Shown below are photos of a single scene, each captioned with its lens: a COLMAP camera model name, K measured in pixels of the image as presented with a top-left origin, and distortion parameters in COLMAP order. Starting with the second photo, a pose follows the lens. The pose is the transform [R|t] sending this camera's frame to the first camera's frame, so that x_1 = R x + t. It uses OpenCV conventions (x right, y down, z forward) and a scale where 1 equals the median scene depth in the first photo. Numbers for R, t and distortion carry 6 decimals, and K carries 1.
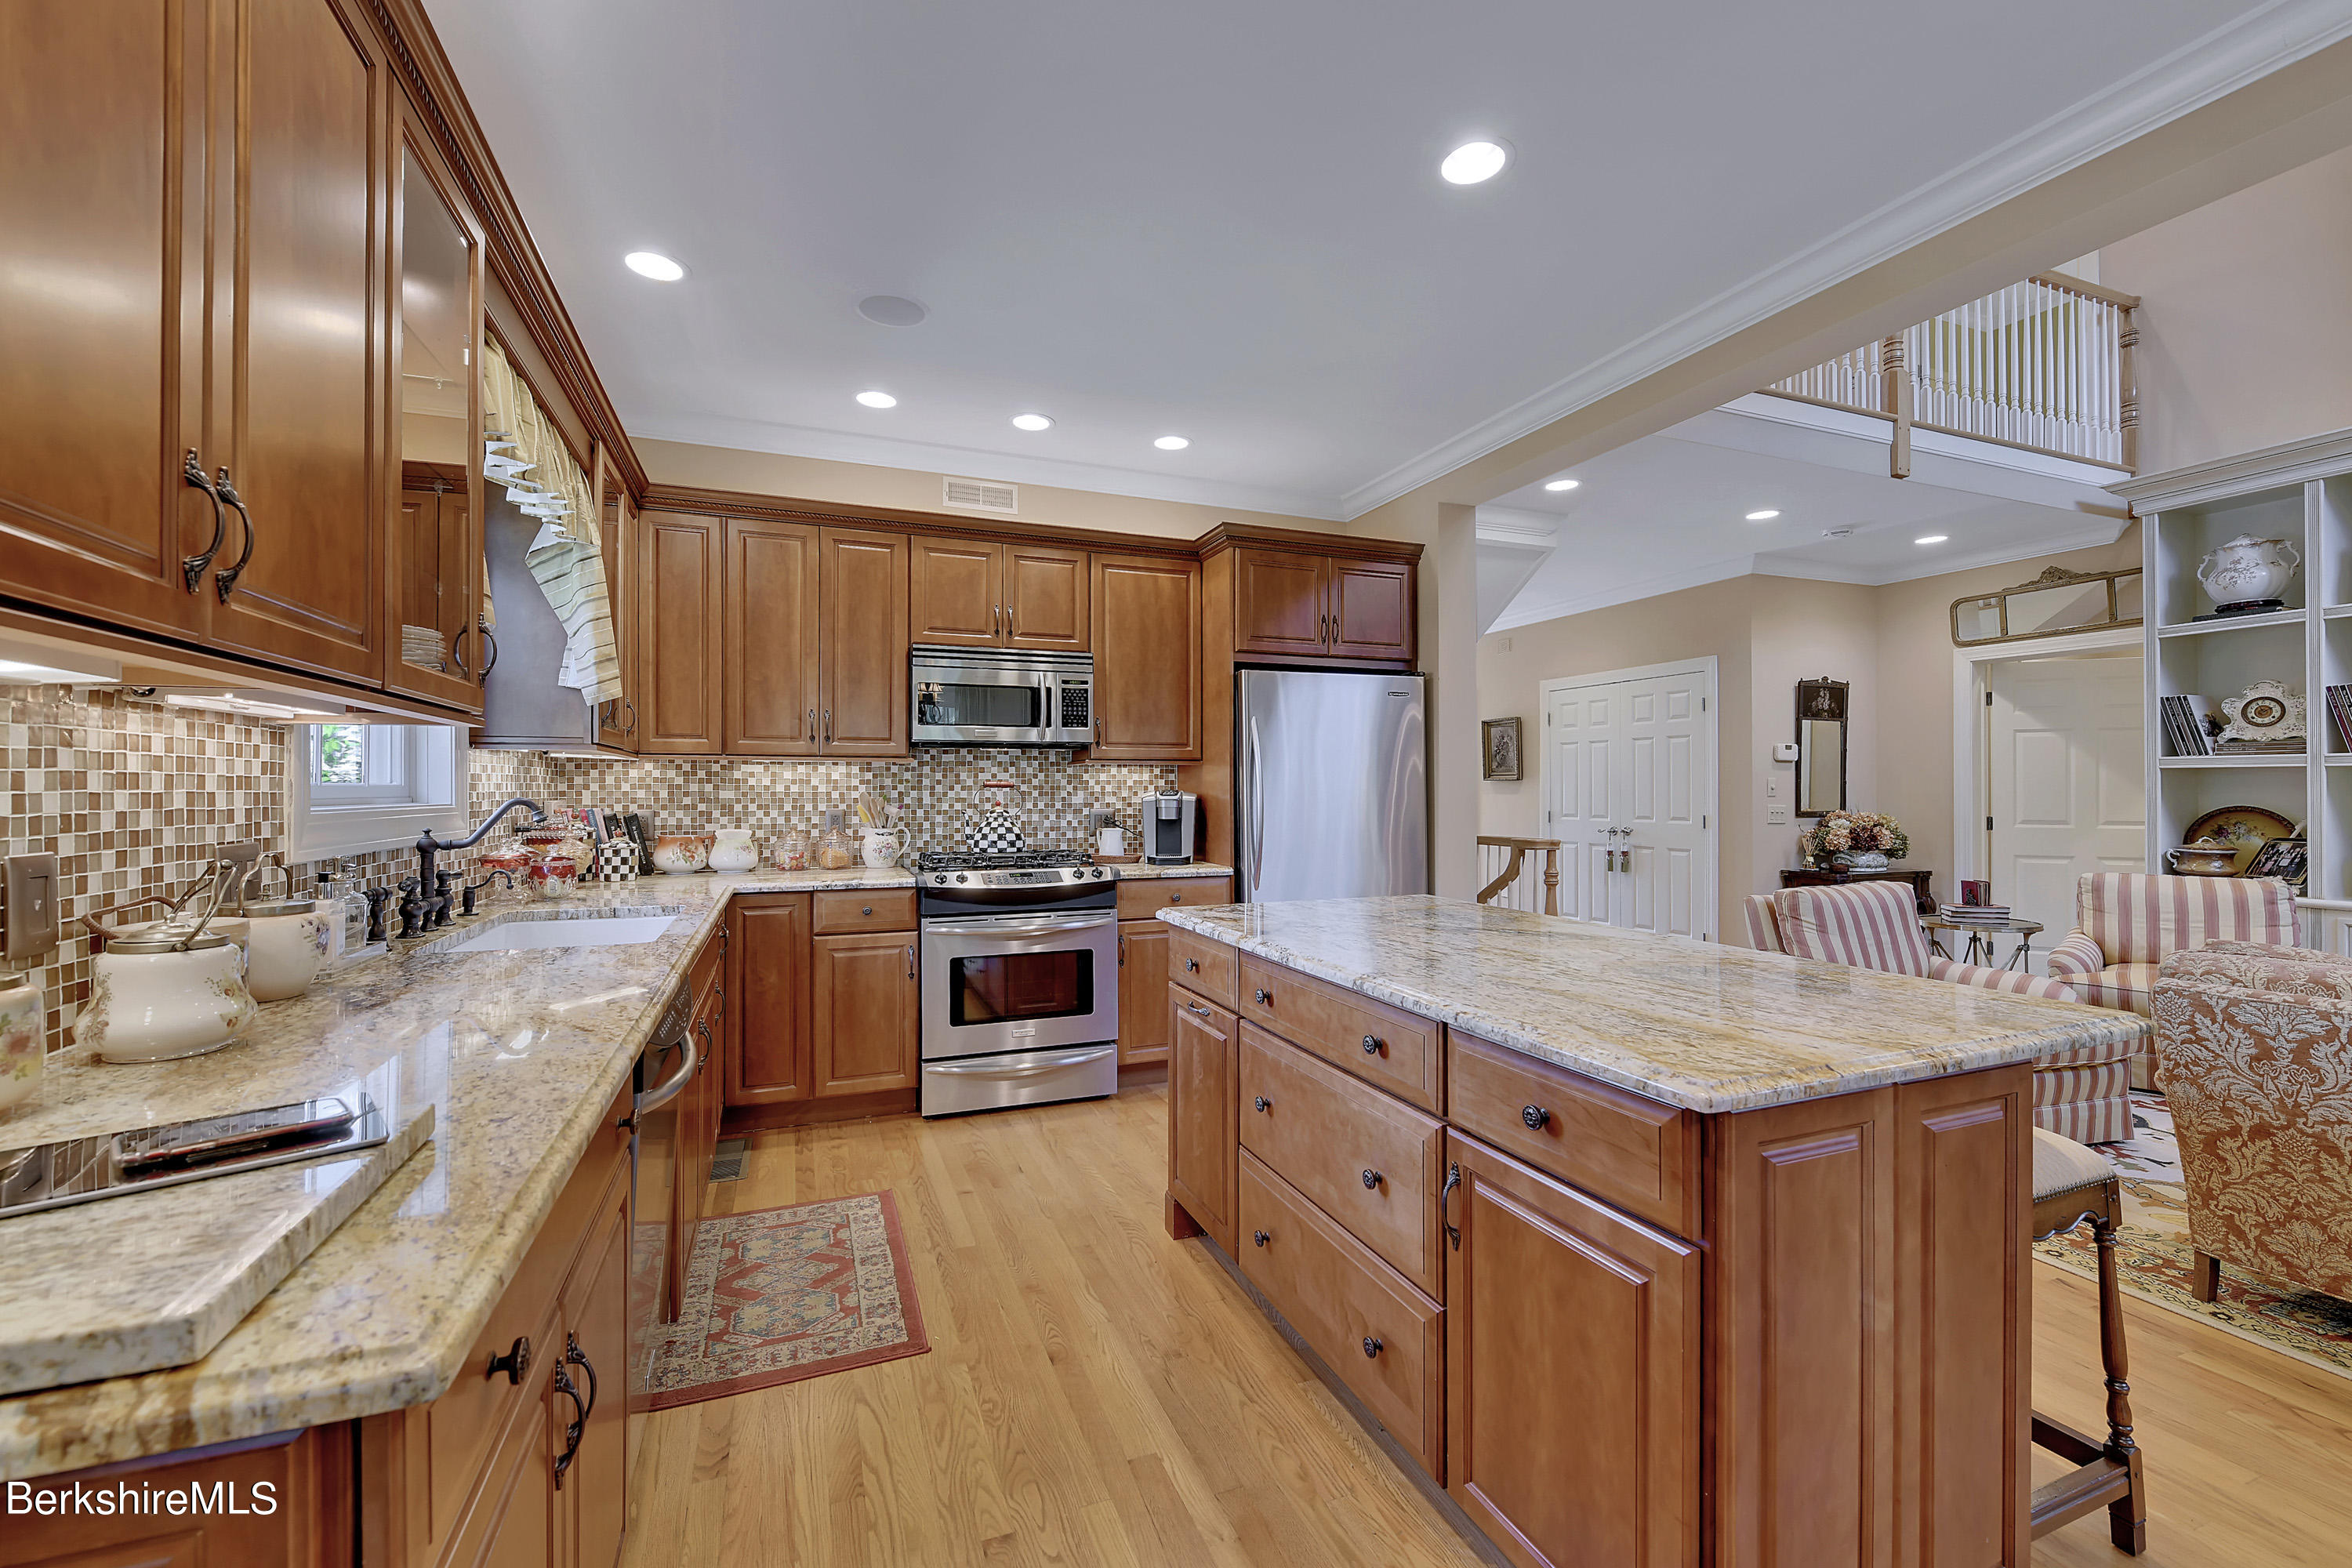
lens RADIAL K [[958.5, 0, 1176.0], [0, 958.5, 784.0], [0, 0, 1]] dist [0.000531, -0.000269]
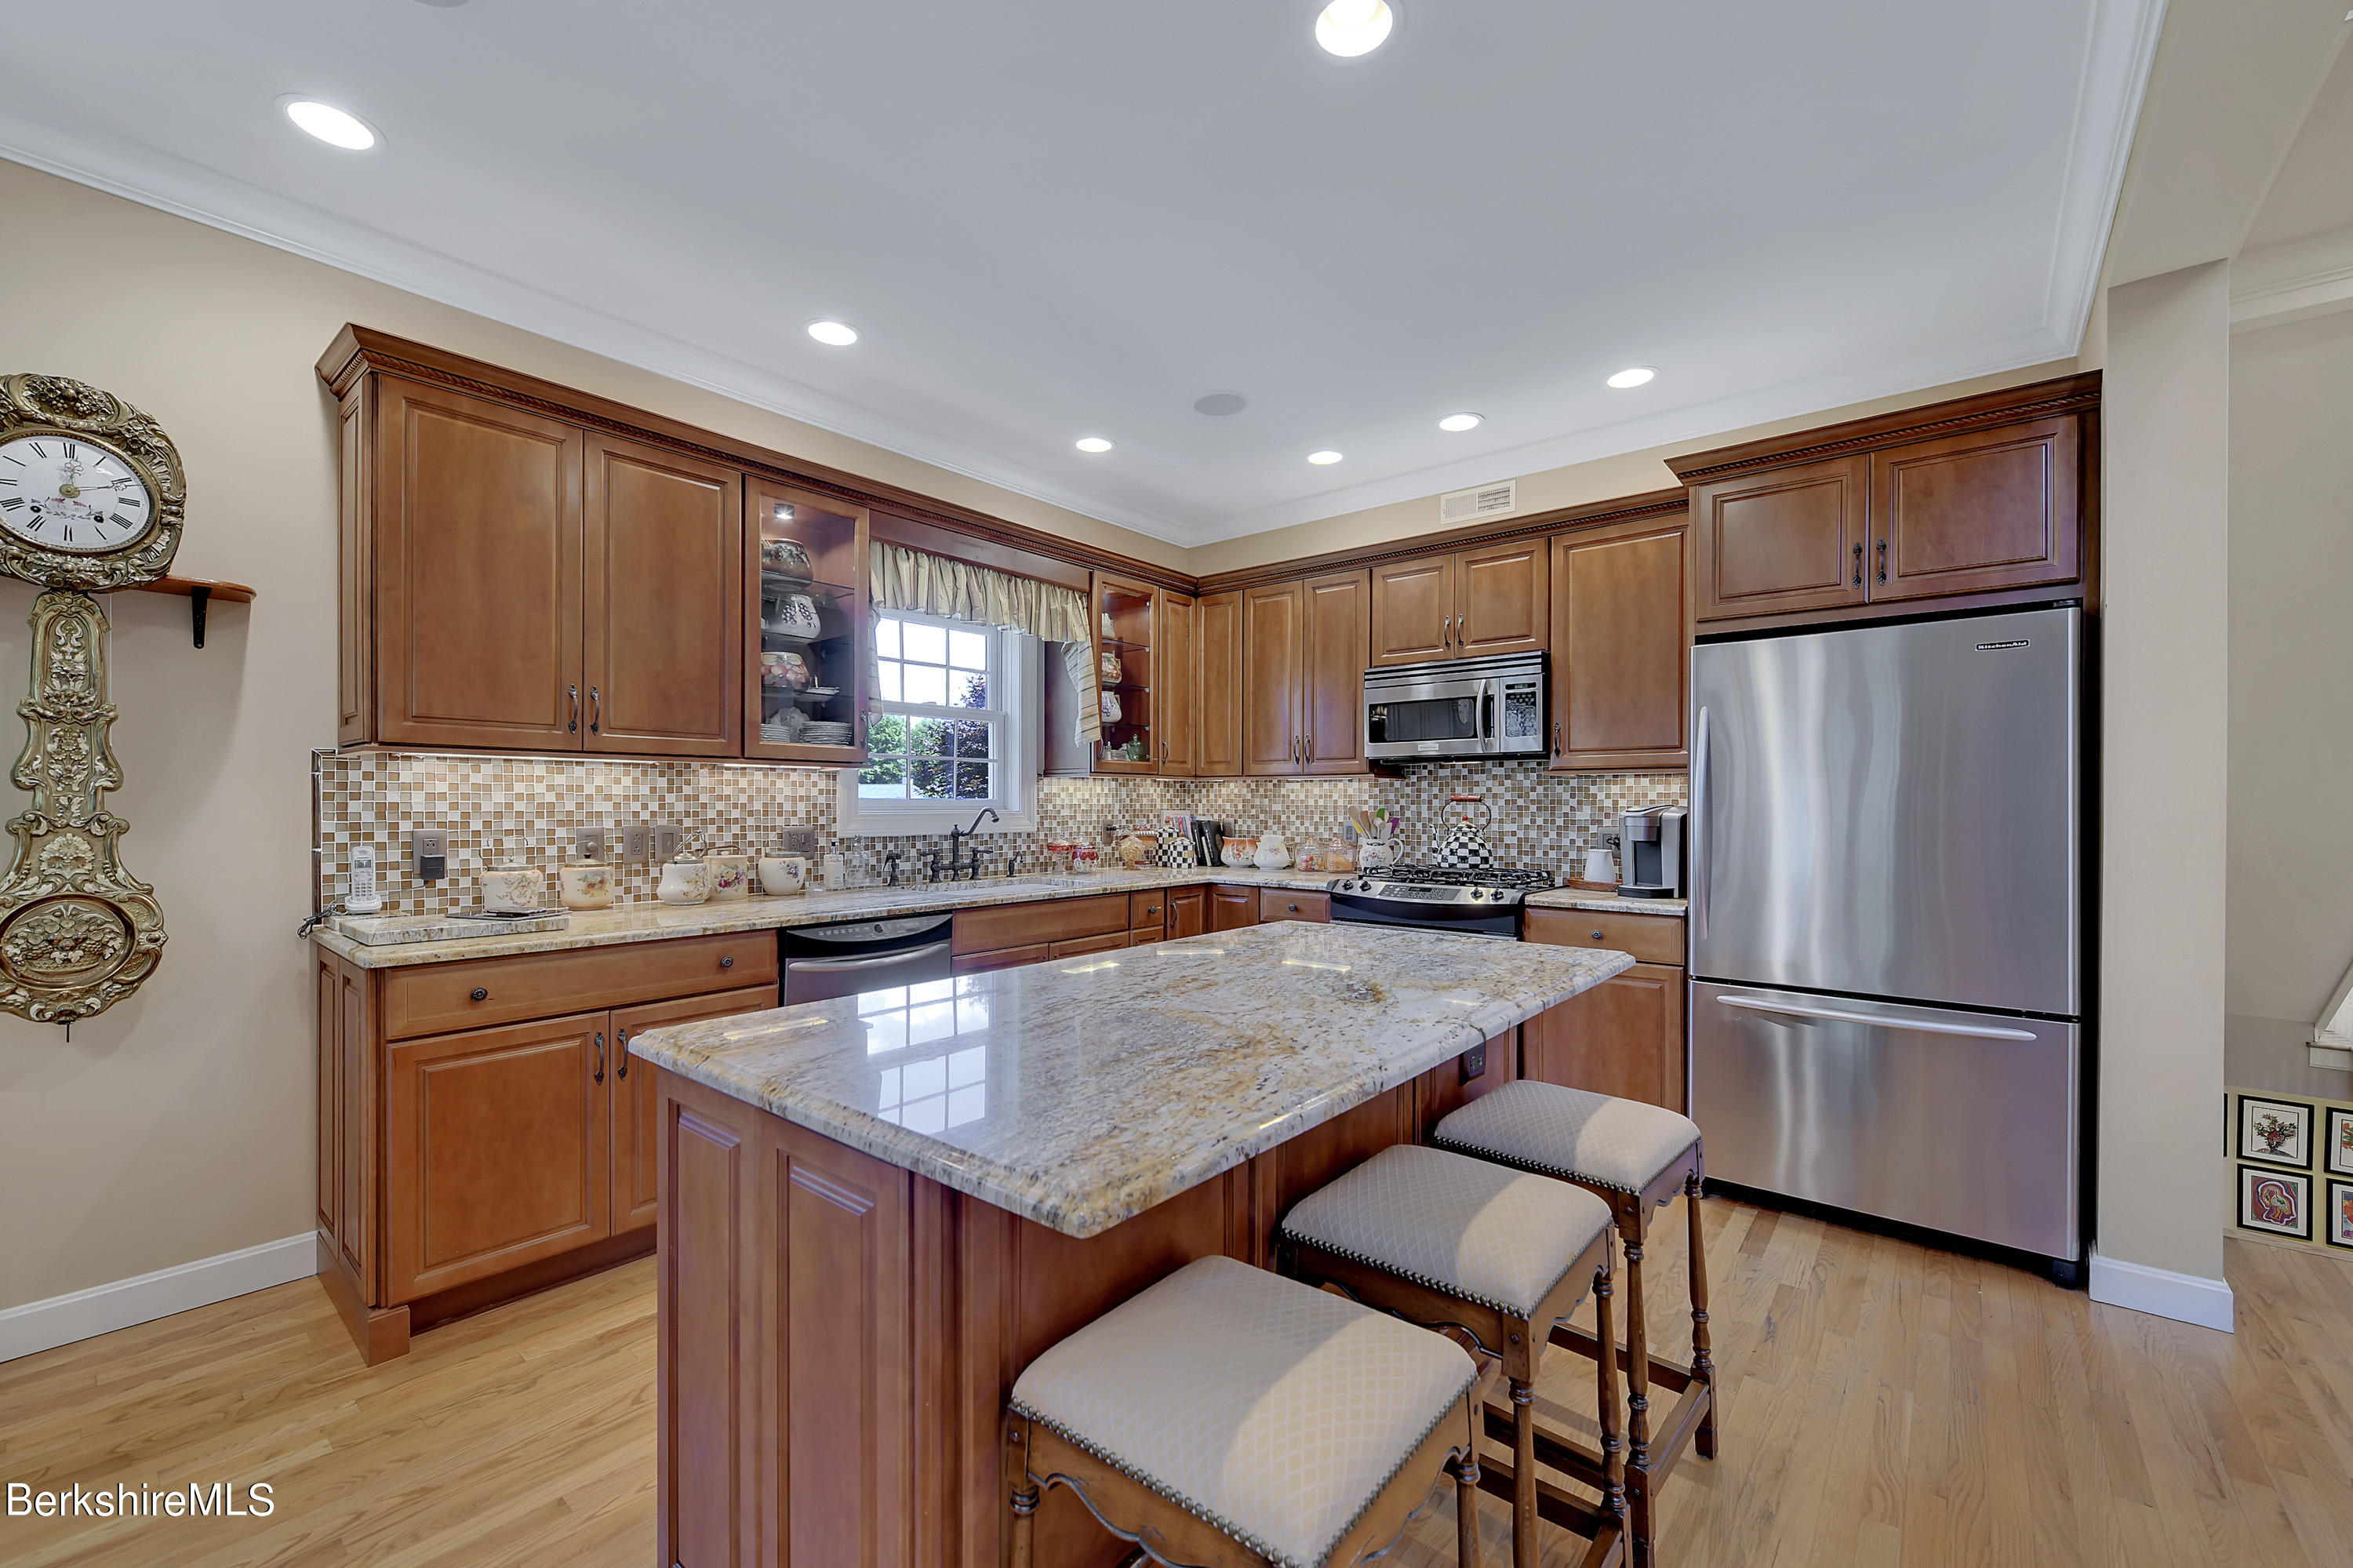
lens RADIAL K [[953.2, 0, 1164.4], [0, 953.2, 807.2], [0, 0, 1]] dist [0.000818, -0.000211]
pose [[0.472668, 0.005505, -0.881223, 0.546516], [0.002052, 0.999971, 0.007348, 0.001623], [0.881238, -0.005282, 0.472643, 0.279095]]
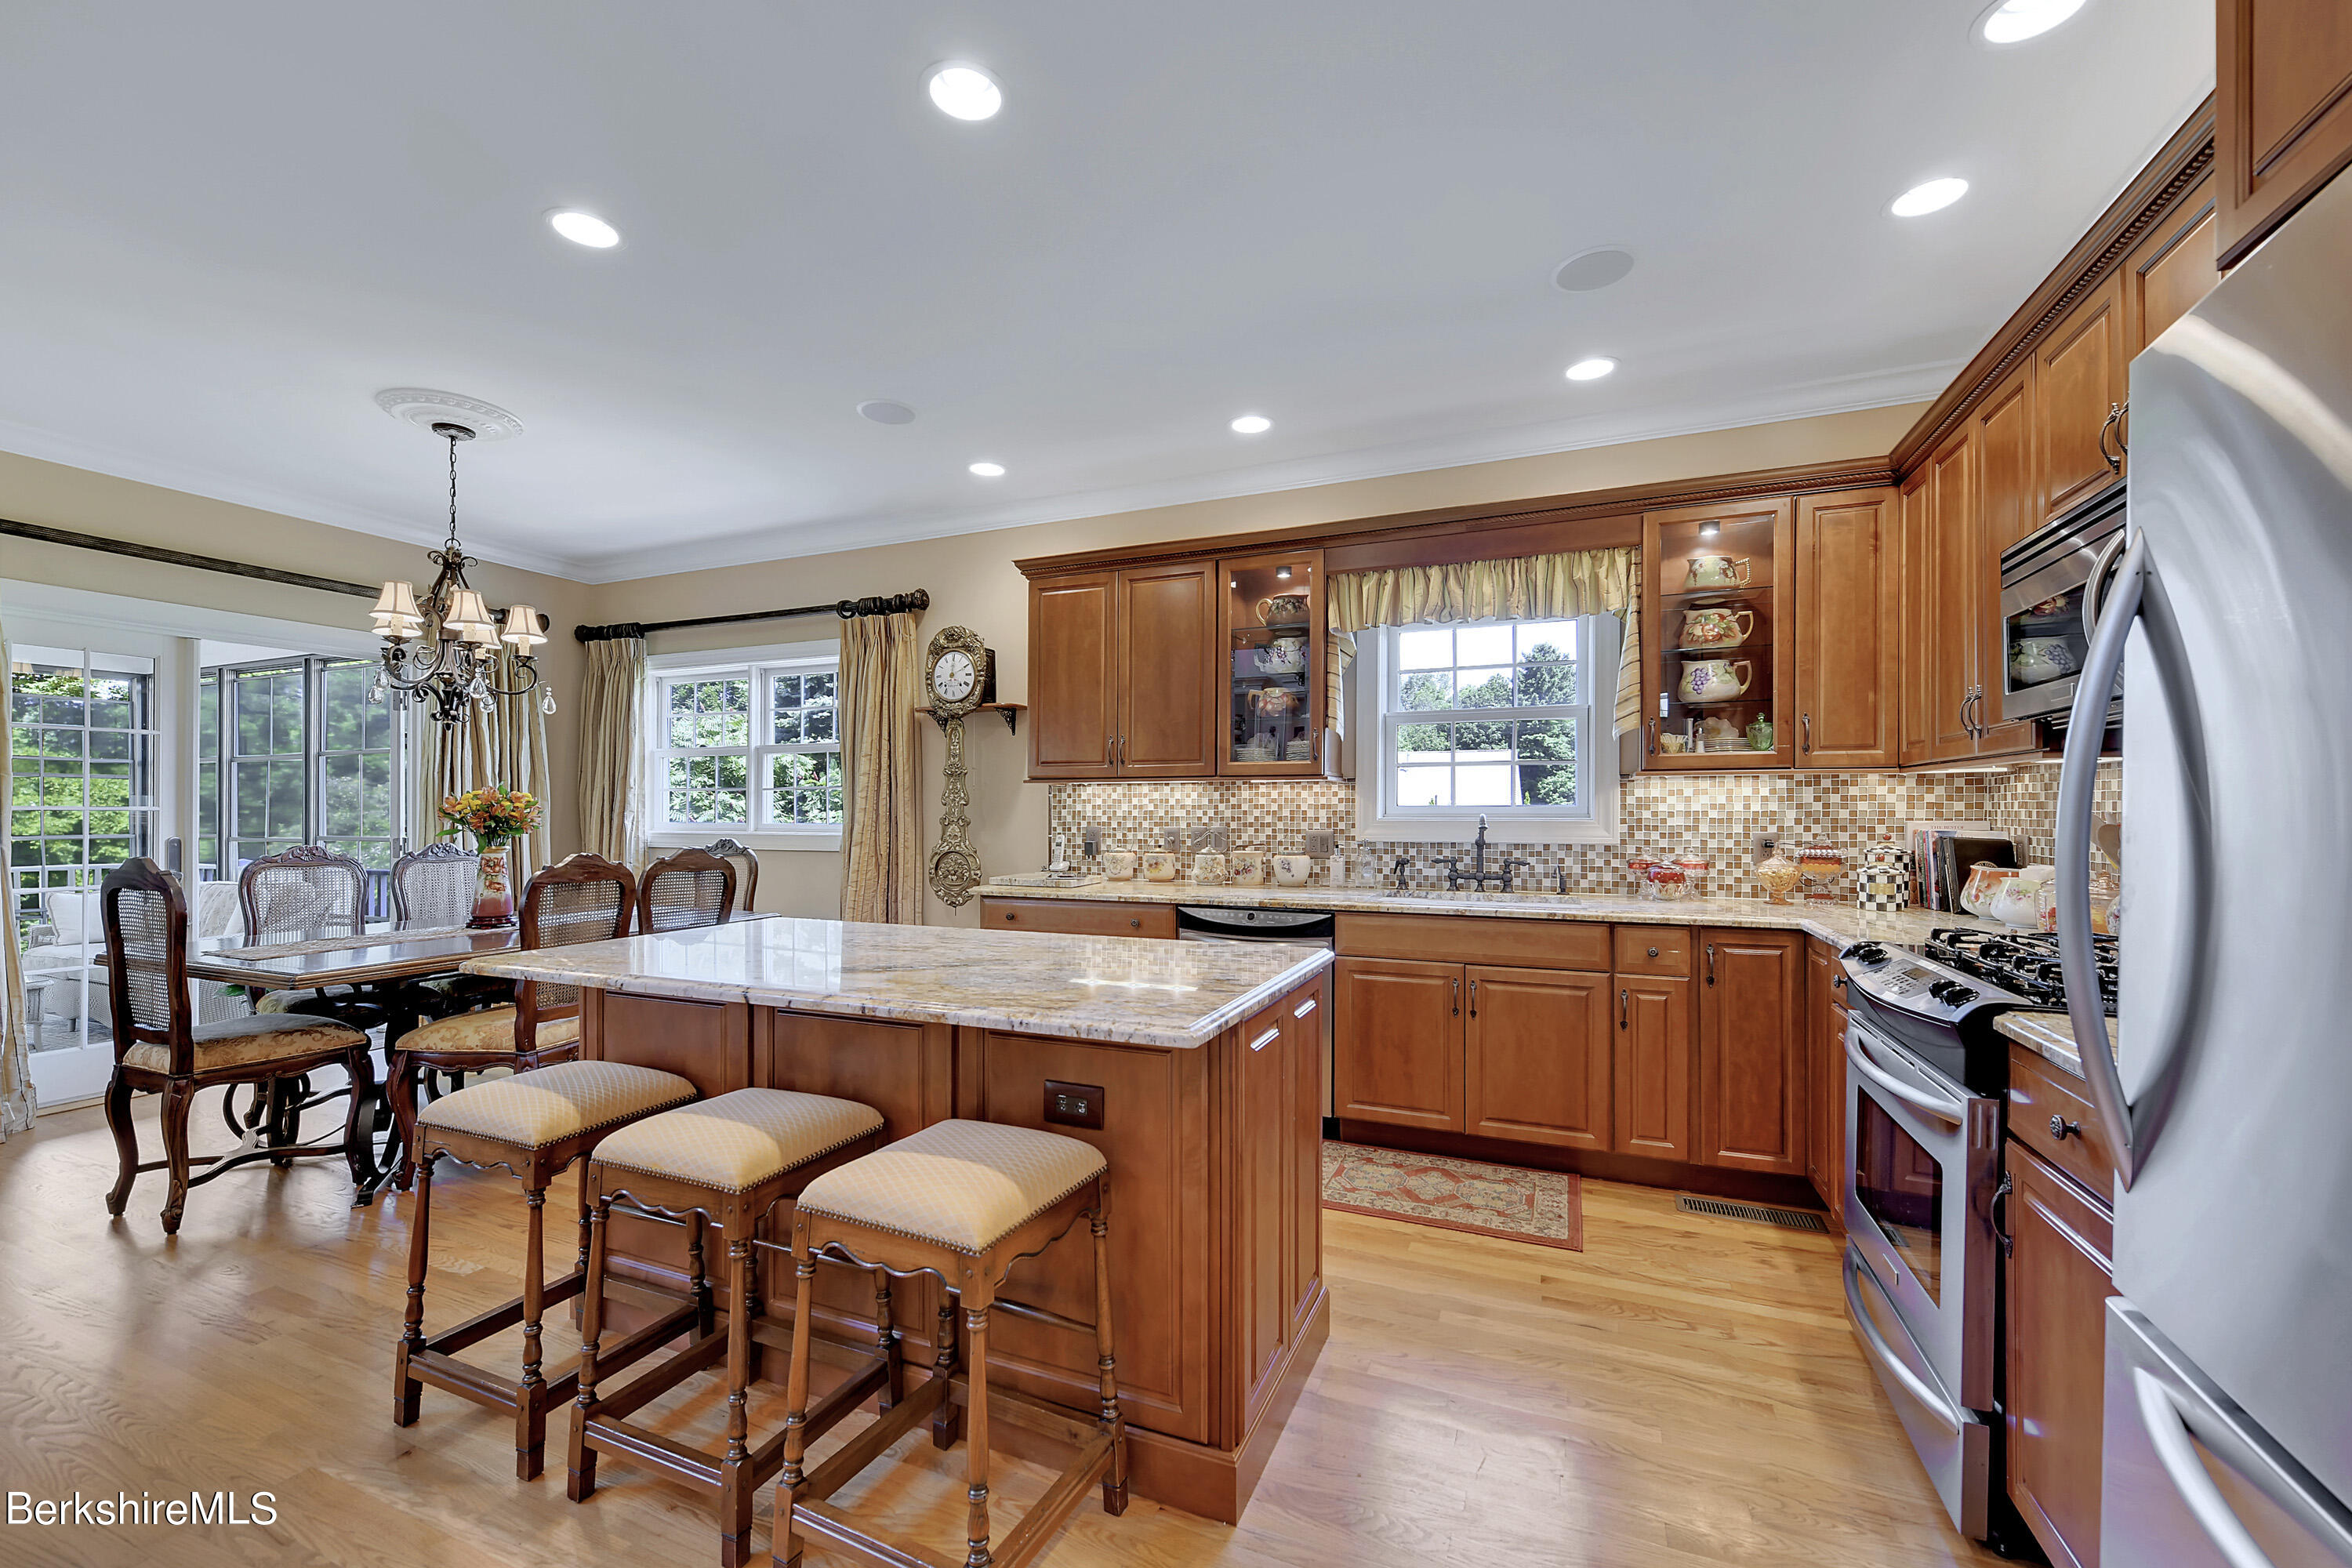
lens RADIAL K [[952.7, 0, 1163.9], [0, 952.7, 807.2], [0, 0, 1]] dist [0.000818, -0.000211]
pose [[-0.710555, -0.003255, -0.703635, 0.457976], [0.003958, 0.999955, -0.008622, 0.008257], [0.703631, -0.008911, -0.710510, 1.012386]]
